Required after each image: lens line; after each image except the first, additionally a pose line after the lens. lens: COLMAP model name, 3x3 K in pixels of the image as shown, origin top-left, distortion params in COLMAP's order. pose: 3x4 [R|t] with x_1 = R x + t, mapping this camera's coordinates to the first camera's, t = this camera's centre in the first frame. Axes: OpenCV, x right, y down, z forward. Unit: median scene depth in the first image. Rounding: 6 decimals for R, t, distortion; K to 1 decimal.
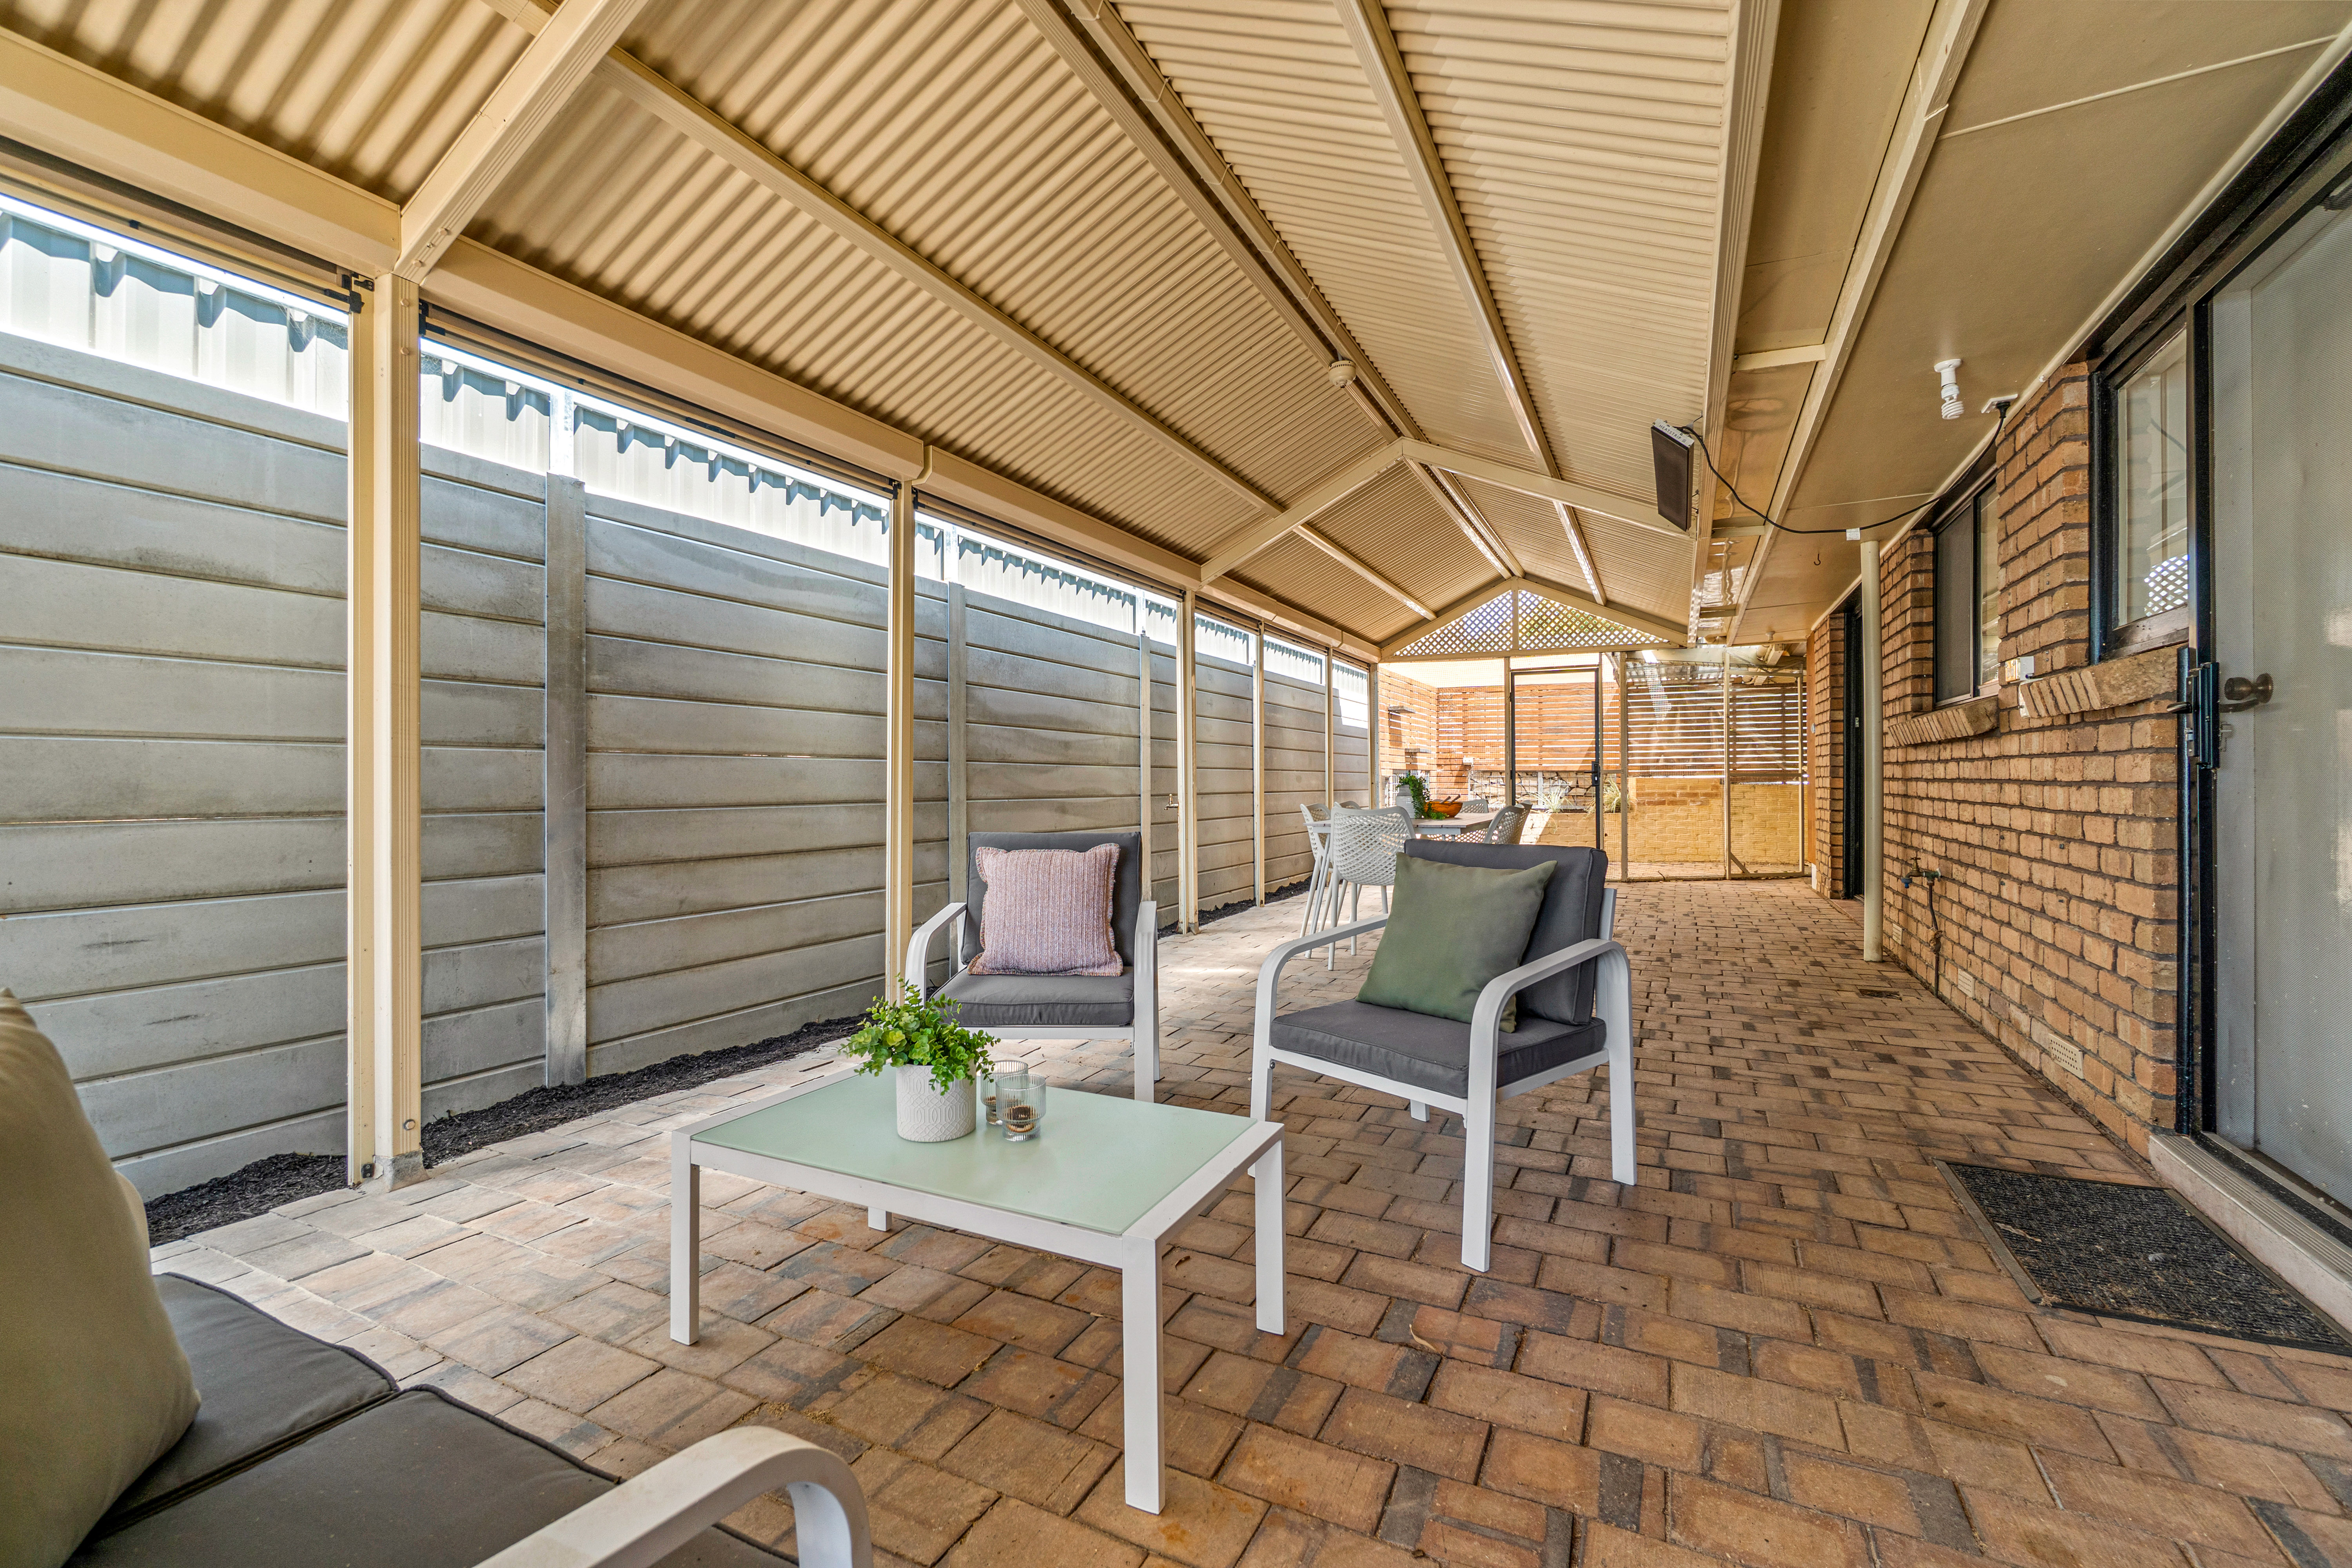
lens RADIAL K [[1021.5, 0, 1169.3], [0, 1021.5, 780.4], [0, 0, 1]] dist [-0.004479, 0.002455]
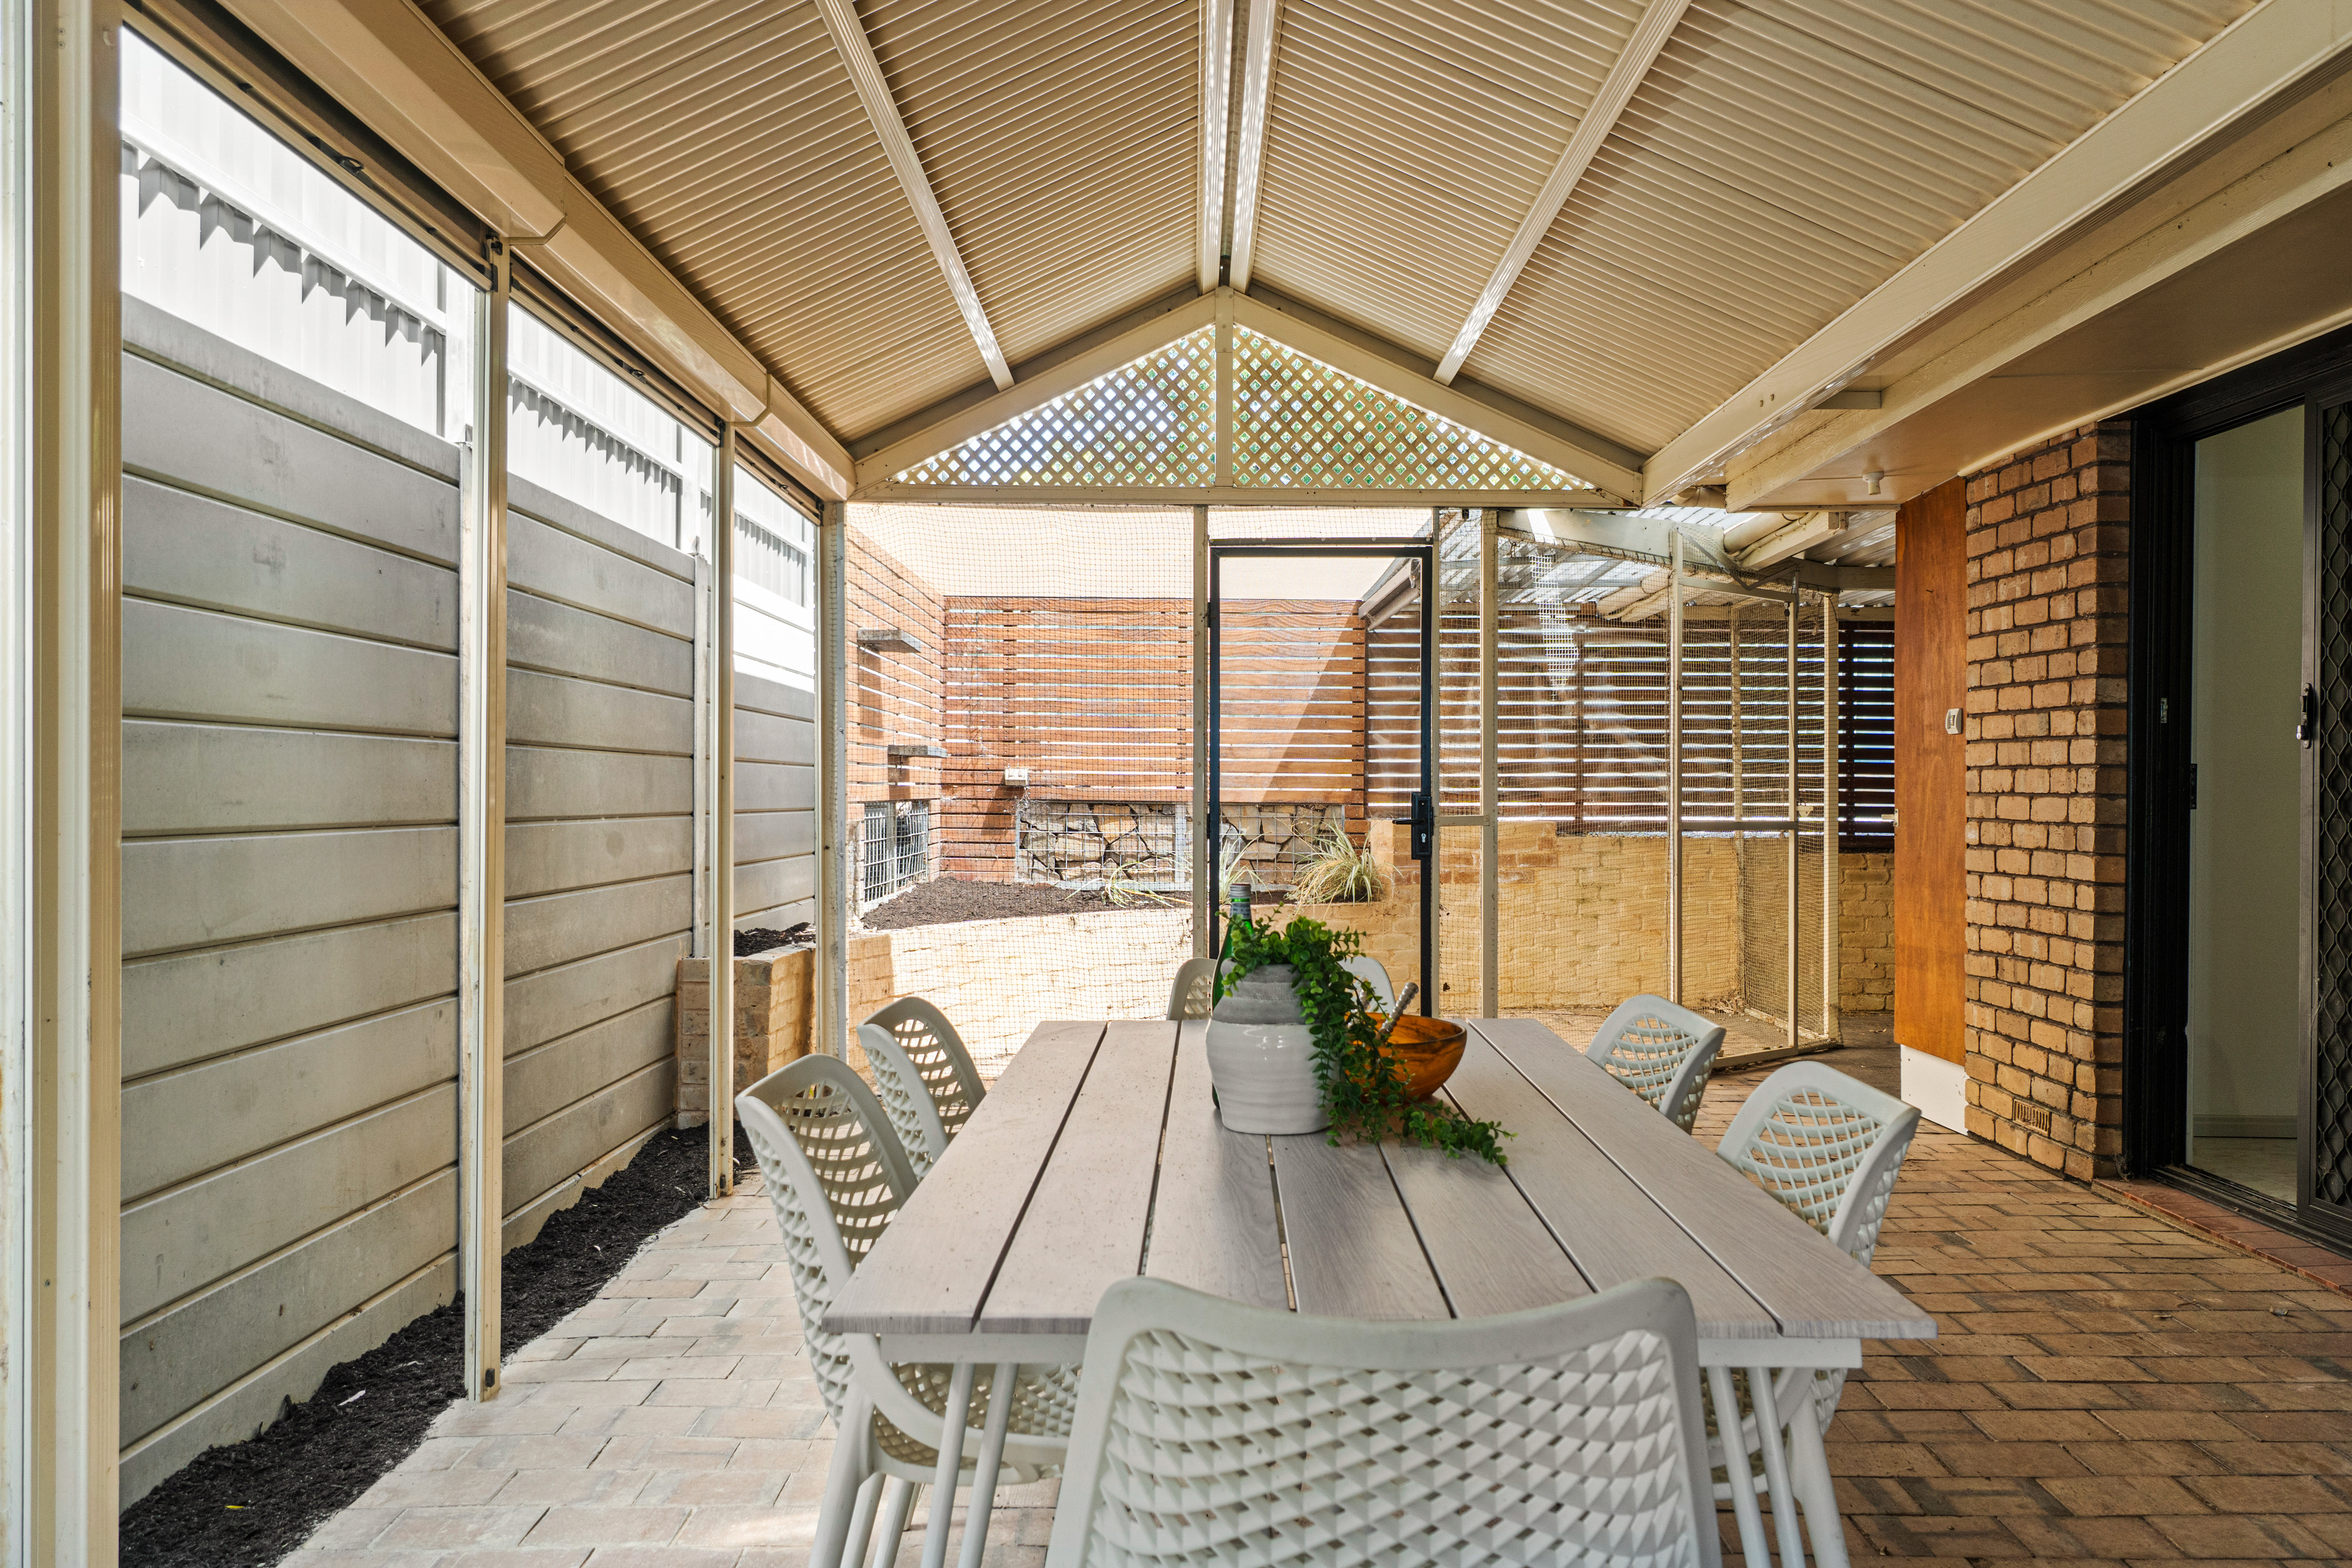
lens RADIAL K [[1789.4, 0, 1131.7], [0, 1789.4, 779.4], [0, 0, 1]] dist [-0.000261, -0.000912]
pose [[0.906459, 0.009792, 0.422180, 0.037774], [-0.008149, 0.999951, -0.005696, -0.018534], [-0.422215, 0.001723, 0.906494, 0.428224]]
